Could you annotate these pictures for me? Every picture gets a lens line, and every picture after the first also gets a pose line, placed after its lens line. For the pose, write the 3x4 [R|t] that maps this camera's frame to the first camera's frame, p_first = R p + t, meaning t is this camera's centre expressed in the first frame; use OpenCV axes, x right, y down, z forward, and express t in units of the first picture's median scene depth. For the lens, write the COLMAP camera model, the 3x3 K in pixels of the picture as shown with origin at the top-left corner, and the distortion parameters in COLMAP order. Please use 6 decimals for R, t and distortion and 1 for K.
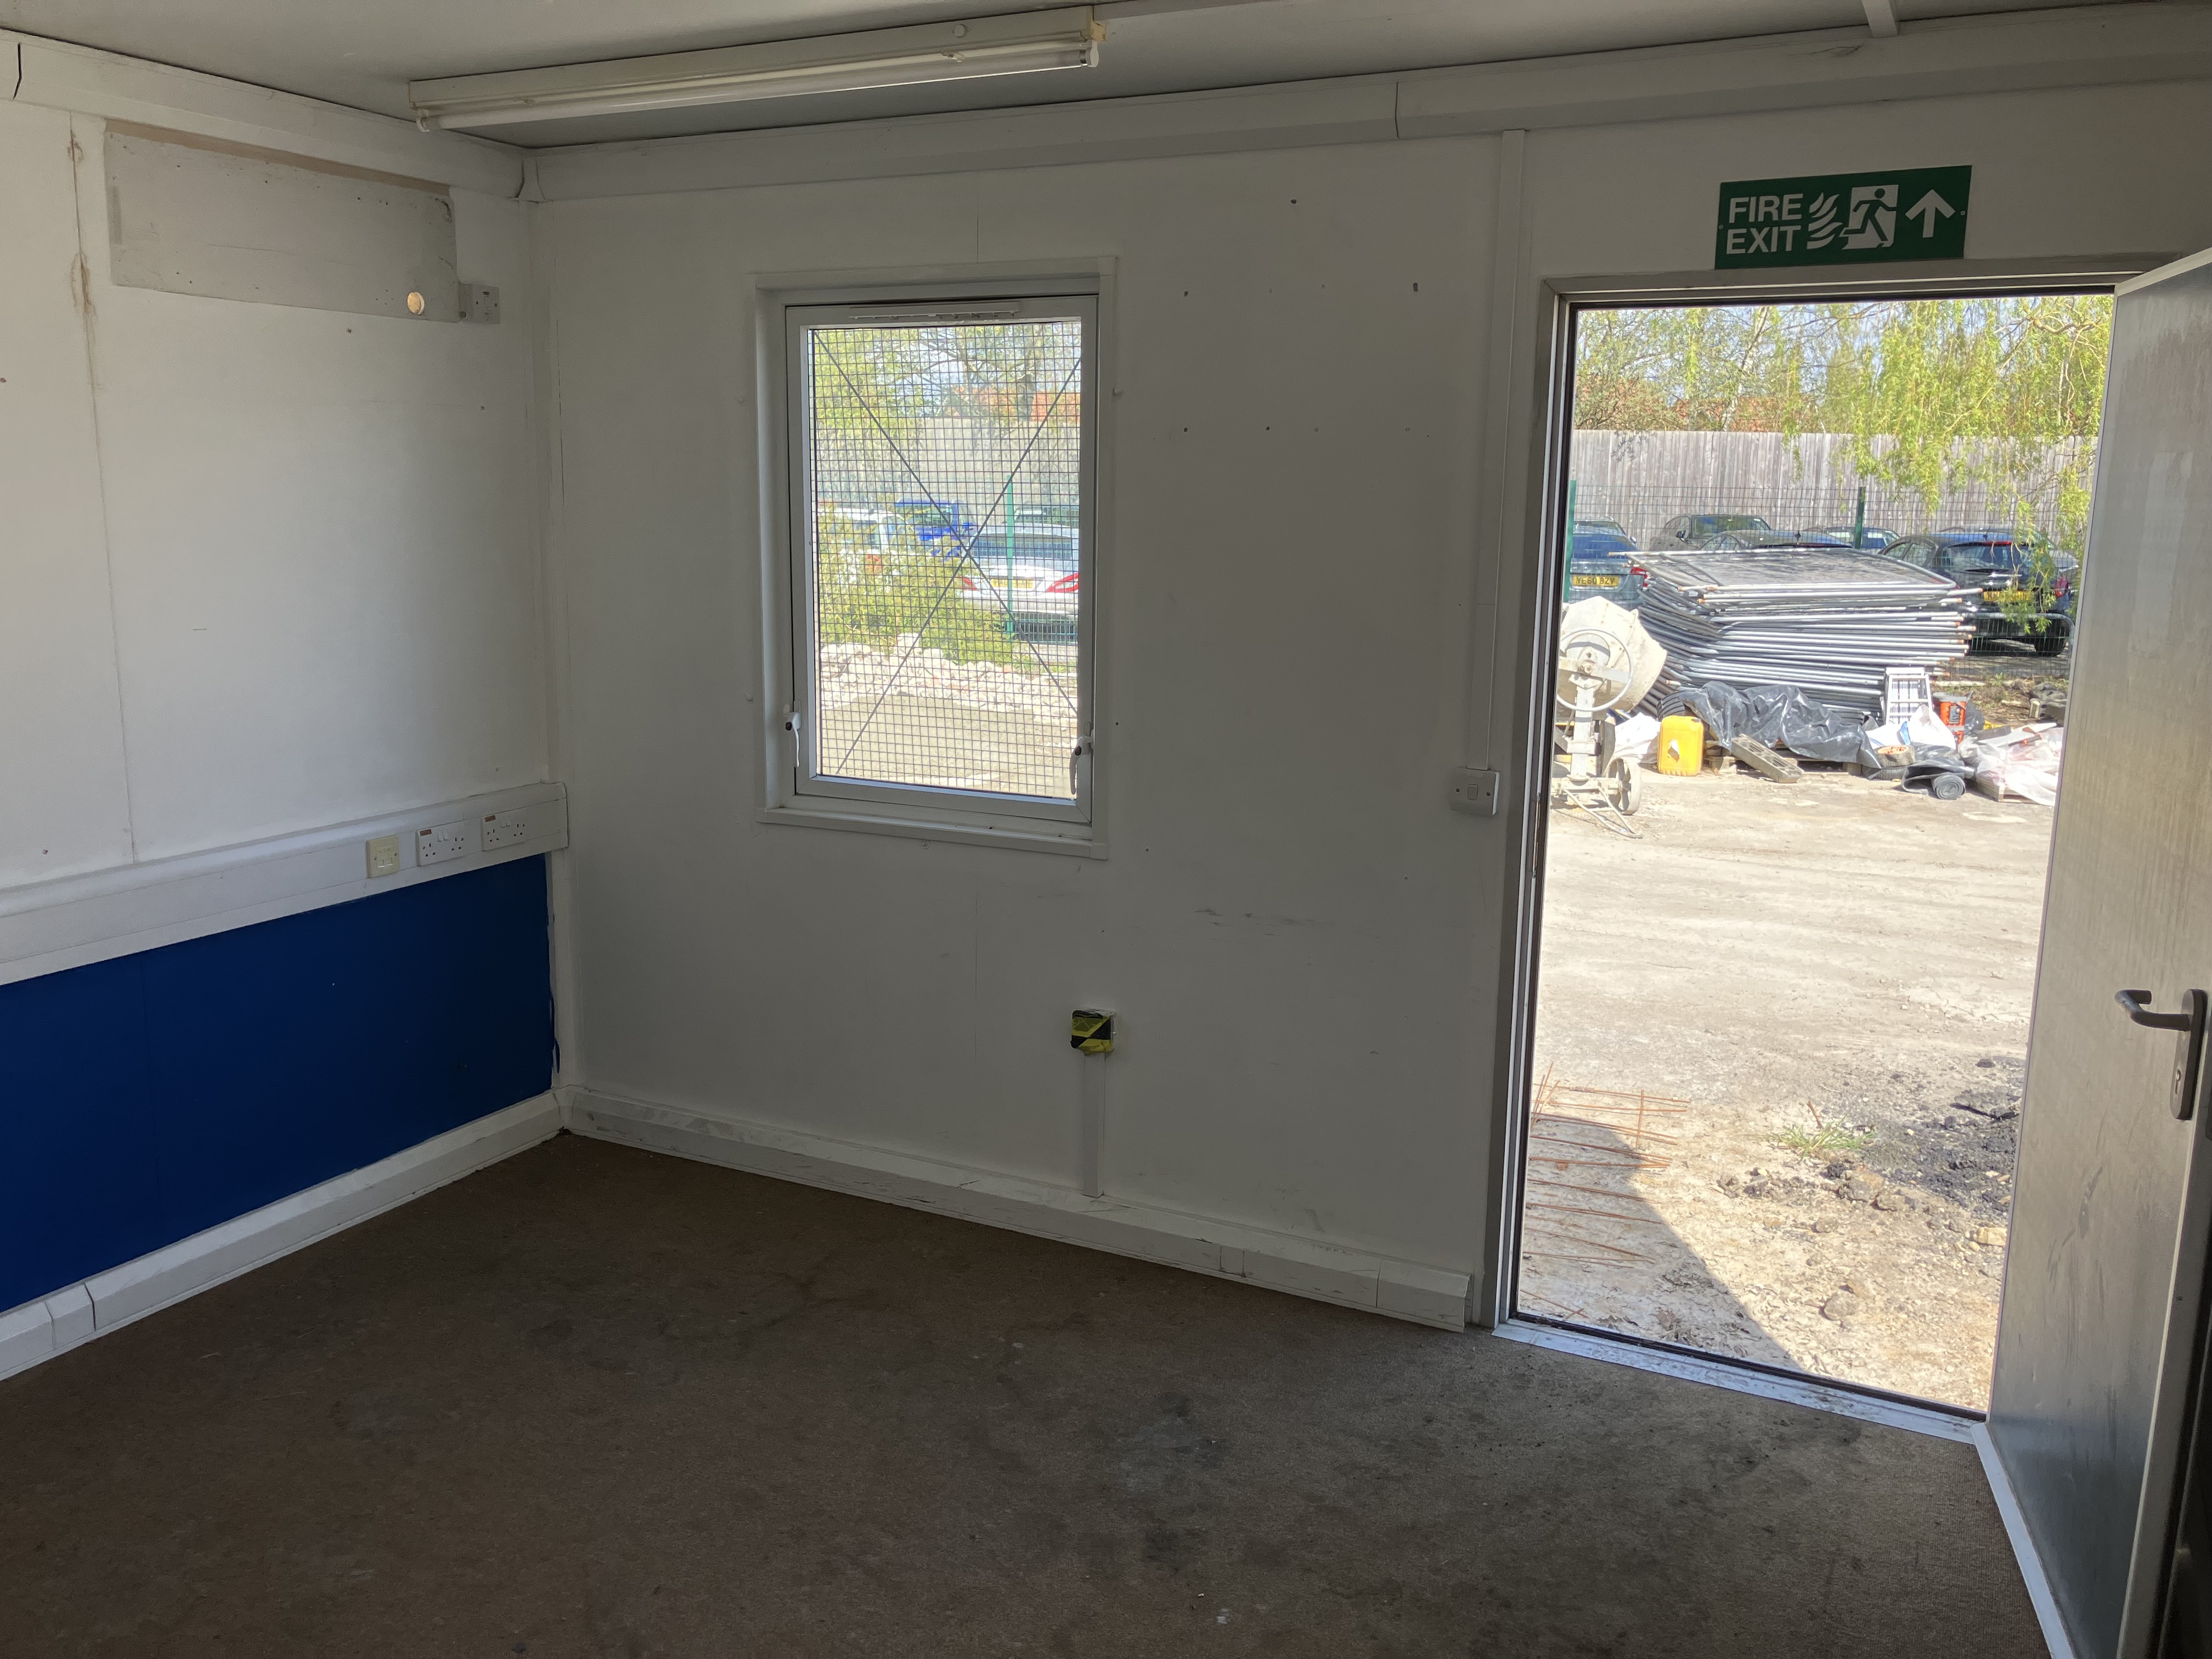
lens RADIAL K [[1821.7, 0, 1106.1], [0, 1821.7, 818.4], [0, 0, 1]] dist [0.029696, 0.003021]
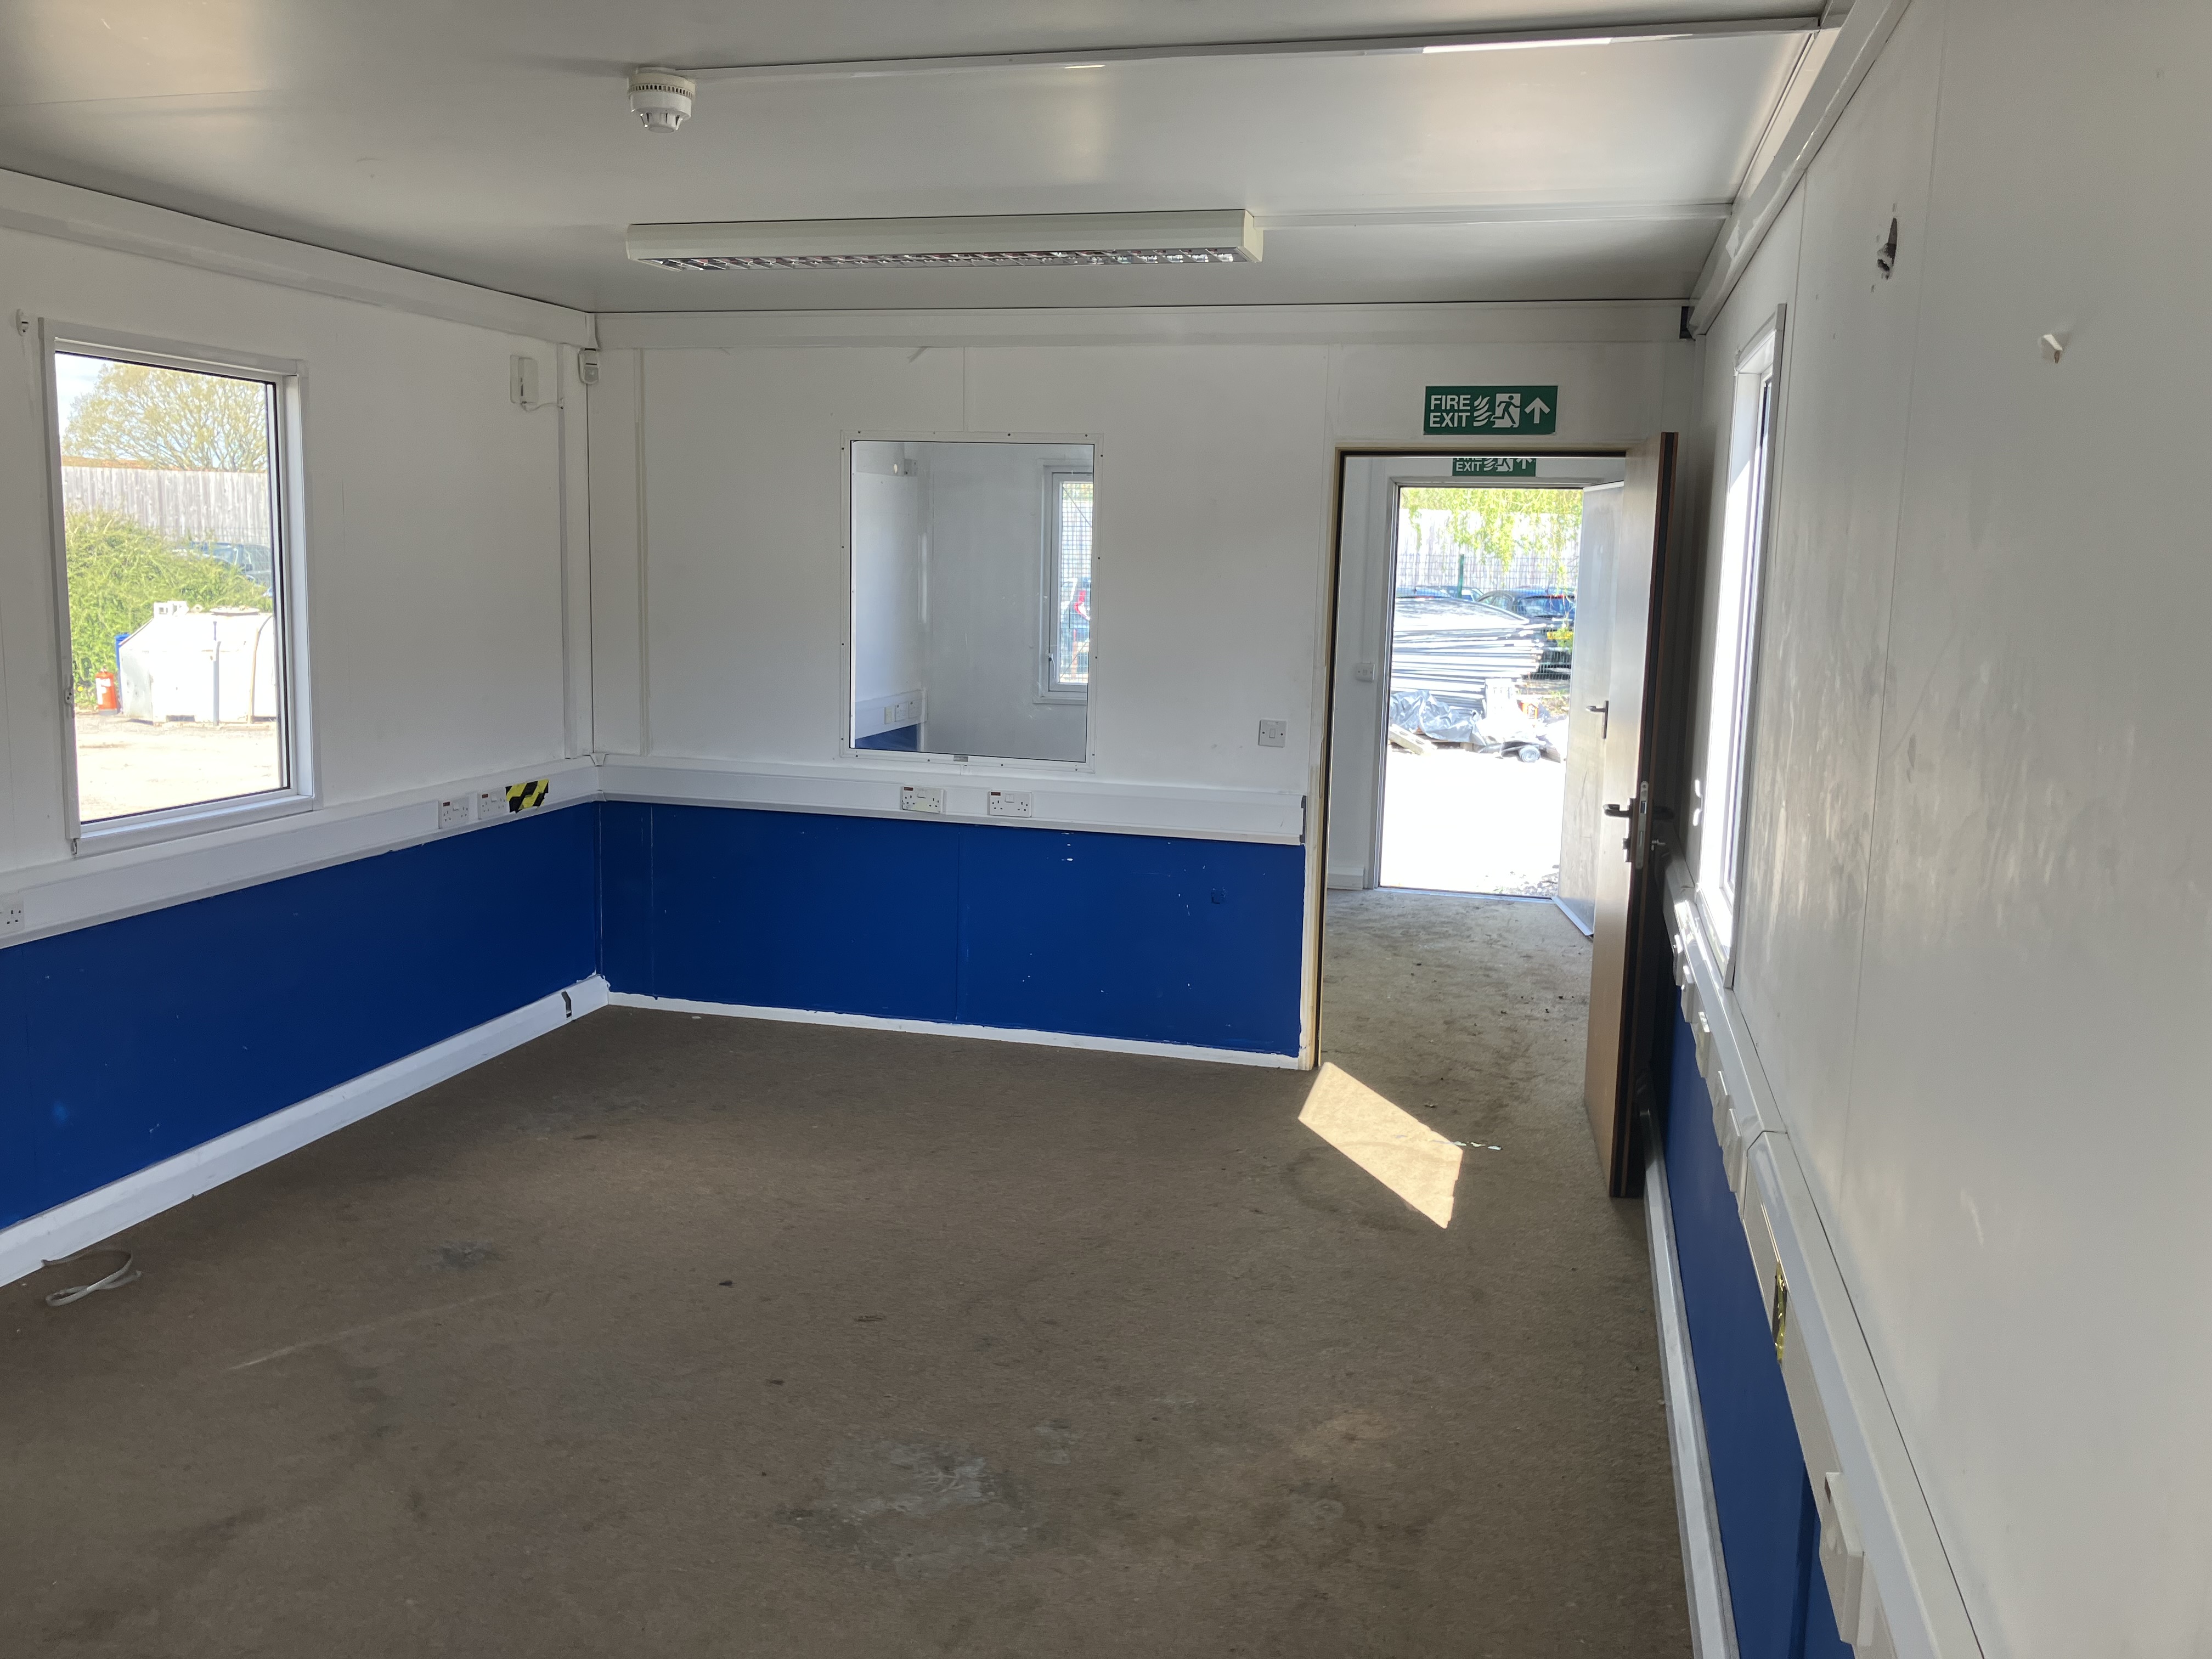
lens RADIAL K [[1840.6, 0, 1054.9], [0, 1840.6, 823.0], [0, 0, 1]] dist [0.033725, -0.000953]
pose [[0.983278, -0.017457, 0.181273, -0.178881], [0.022902, 0.999346, -0.027991, 0.066543], [-0.180666, 0.031674, 0.983034, -0.373747]]
